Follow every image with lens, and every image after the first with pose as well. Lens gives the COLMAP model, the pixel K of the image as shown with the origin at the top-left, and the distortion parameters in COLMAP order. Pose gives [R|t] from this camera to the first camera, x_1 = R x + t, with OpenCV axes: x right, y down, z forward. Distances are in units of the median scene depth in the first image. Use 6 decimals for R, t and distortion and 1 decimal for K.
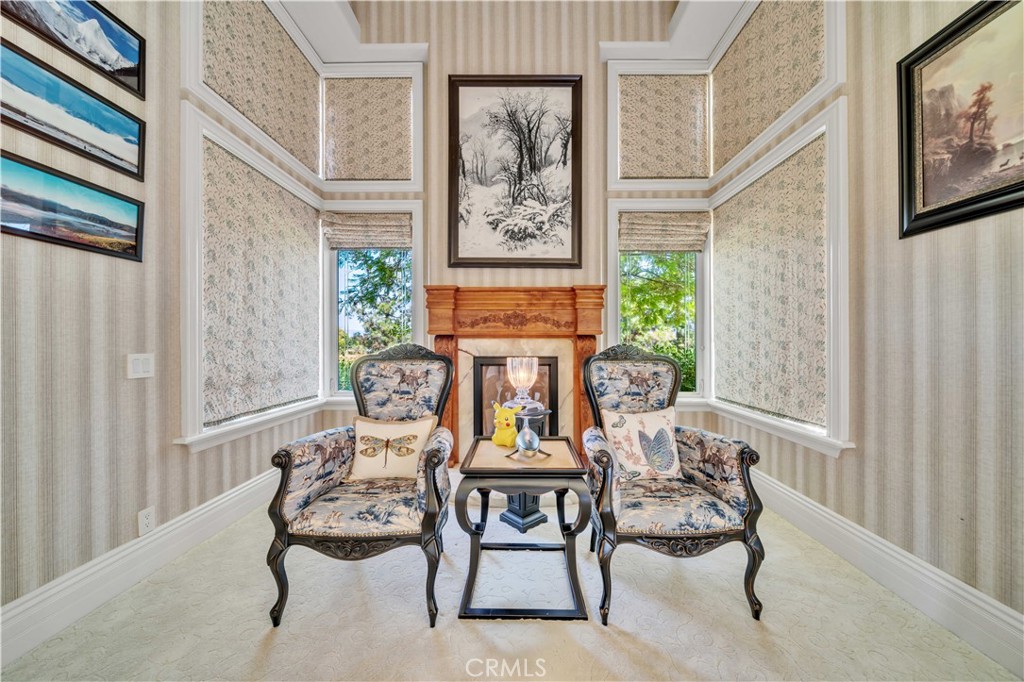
lens RADIAL K [[361.2, 0, 509.4], [0, 361.2, 344.1], [0, 0, 1]] dist [0.000094, -0.000082]
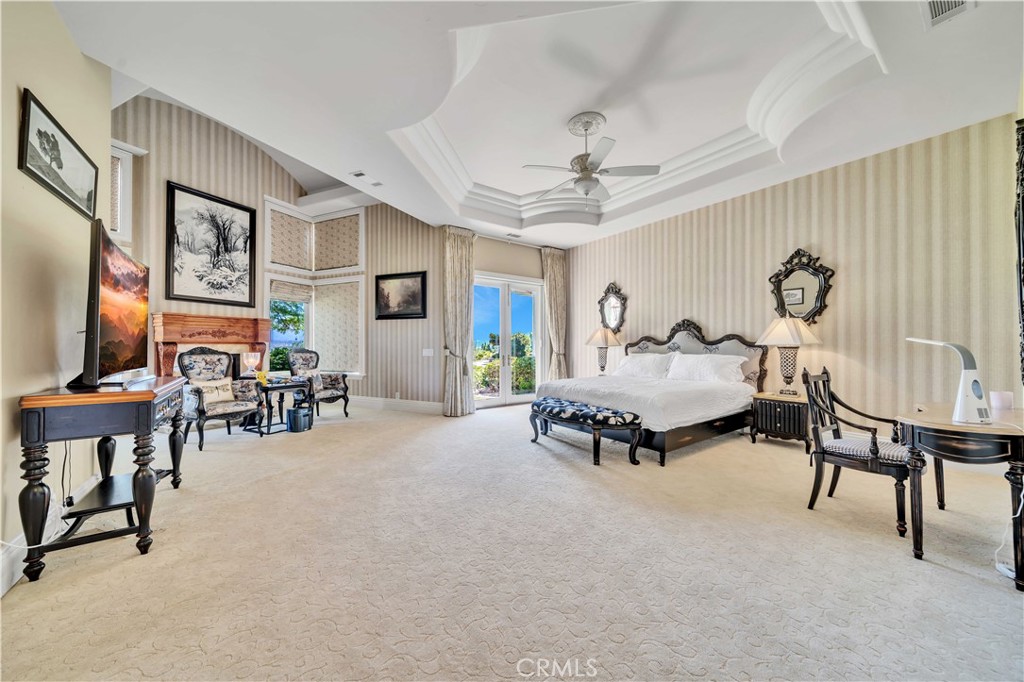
lens RADIAL K [[346.0, 0, 524.8], [0, 346.0, 336.3], [0, 0, 1]] dist [-0.000135, -0.000029]
pose [[0.347439, 0.023170, 0.937416, -1.050815], [0.007224, 0.999599, -0.027384, 0.003884], [-0.937675, 0.016286, 0.347133, -1.021725]]
